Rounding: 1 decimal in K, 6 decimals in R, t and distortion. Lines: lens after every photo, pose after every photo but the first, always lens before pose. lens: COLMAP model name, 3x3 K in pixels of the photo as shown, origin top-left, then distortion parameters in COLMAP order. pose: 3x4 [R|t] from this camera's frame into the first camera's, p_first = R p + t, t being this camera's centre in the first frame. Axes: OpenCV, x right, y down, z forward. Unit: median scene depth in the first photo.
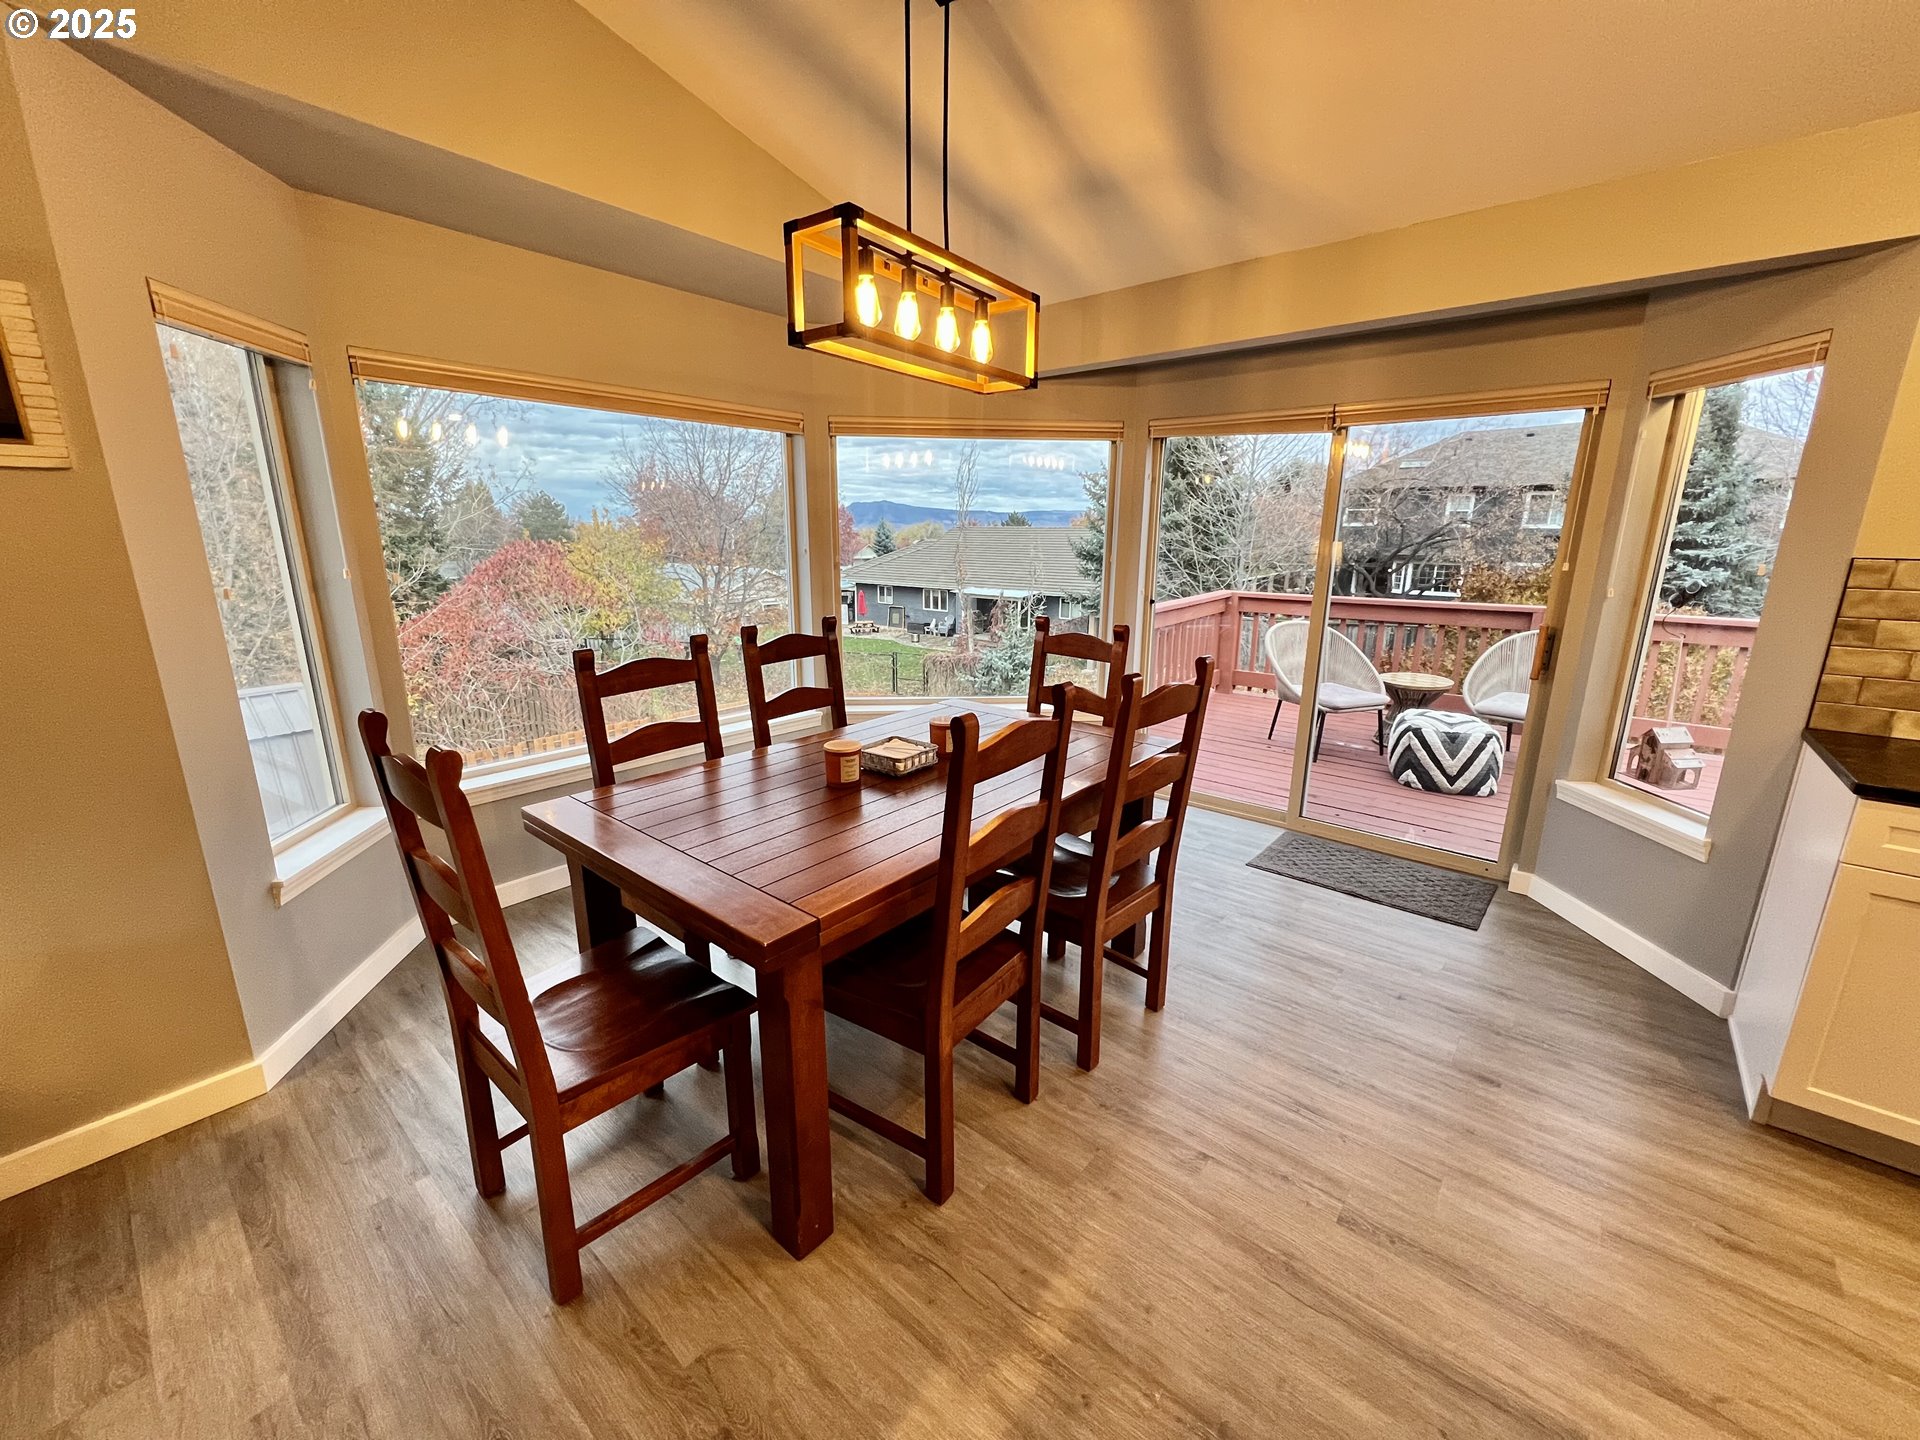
lens RADIAL K [[767.3, 0, 958.2], [0, 767.3, 714.2], [0, 0, 1]] dist [-0.000160, -0.000623]
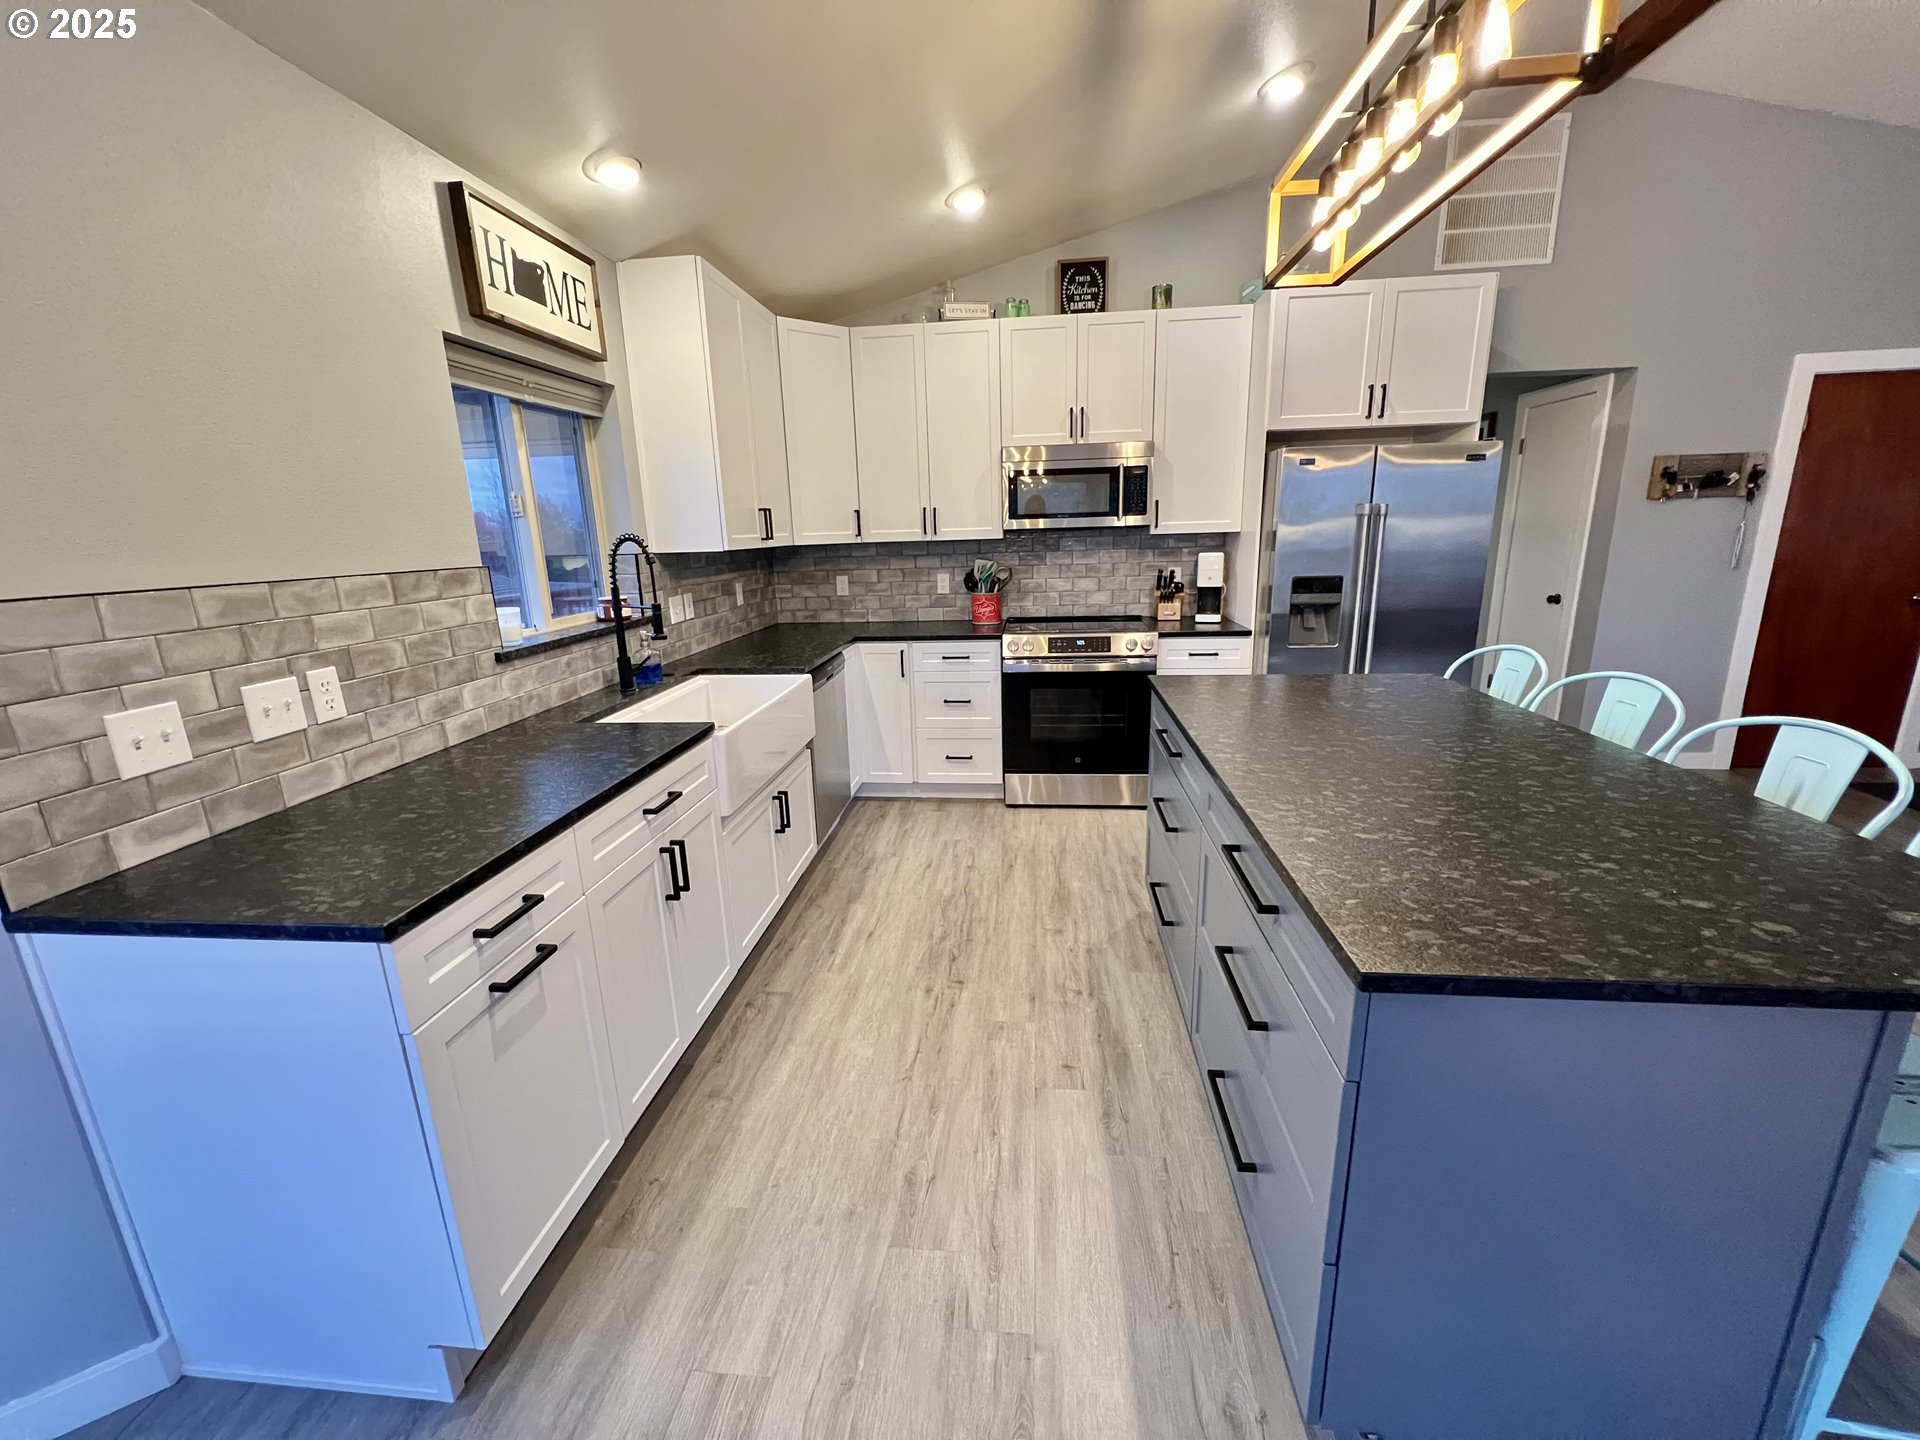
lens RADIAL K [[767.3, 0, 963.0], [0, 767.3, 715.9], [0, 0, 1]] dist [-0.000160, -0.000623]
pose [[-0.566558, -0.189017, 0.802050, 0.222438], [0.215048, 0.905690, 0.365349, -0.117461], [-0.795466, 0.379471, -0.472479, 0.475470]]
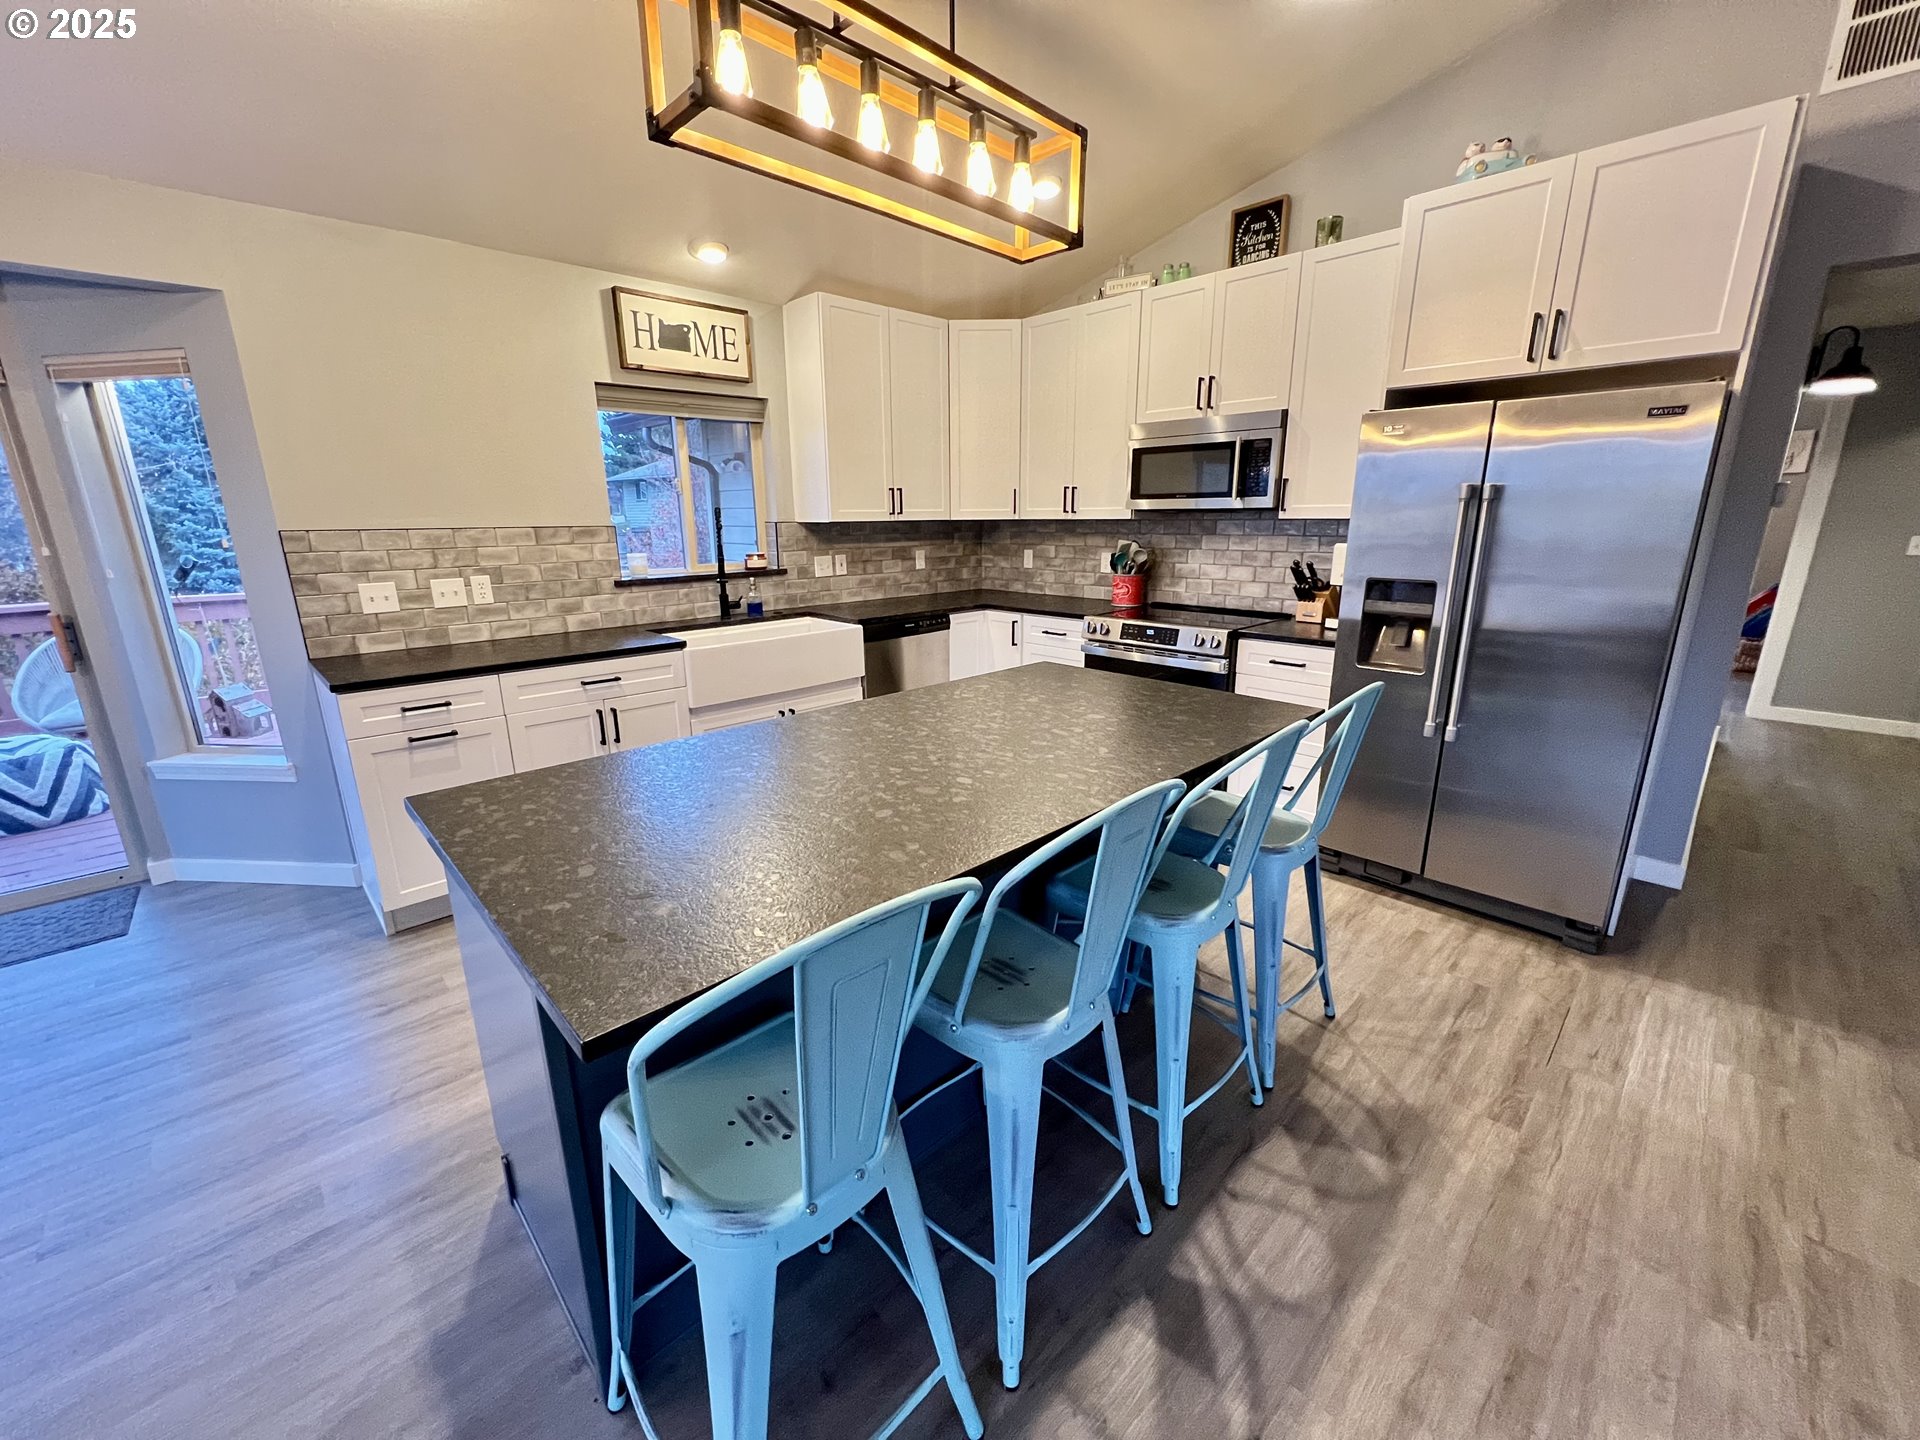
lens RADIAL K [[767.3, 0, 953.0], [0, 767.3, 716.0], [0, 0, 1]] dist [-0.000160, -0.000623]
pose [[0.101678, -0.263688, 0.959234, -0.061560], [0.241373, 0.941958, 0.233353, 0.049705], [-0.965091, 0.207806, 0.159424, -0.196633]]
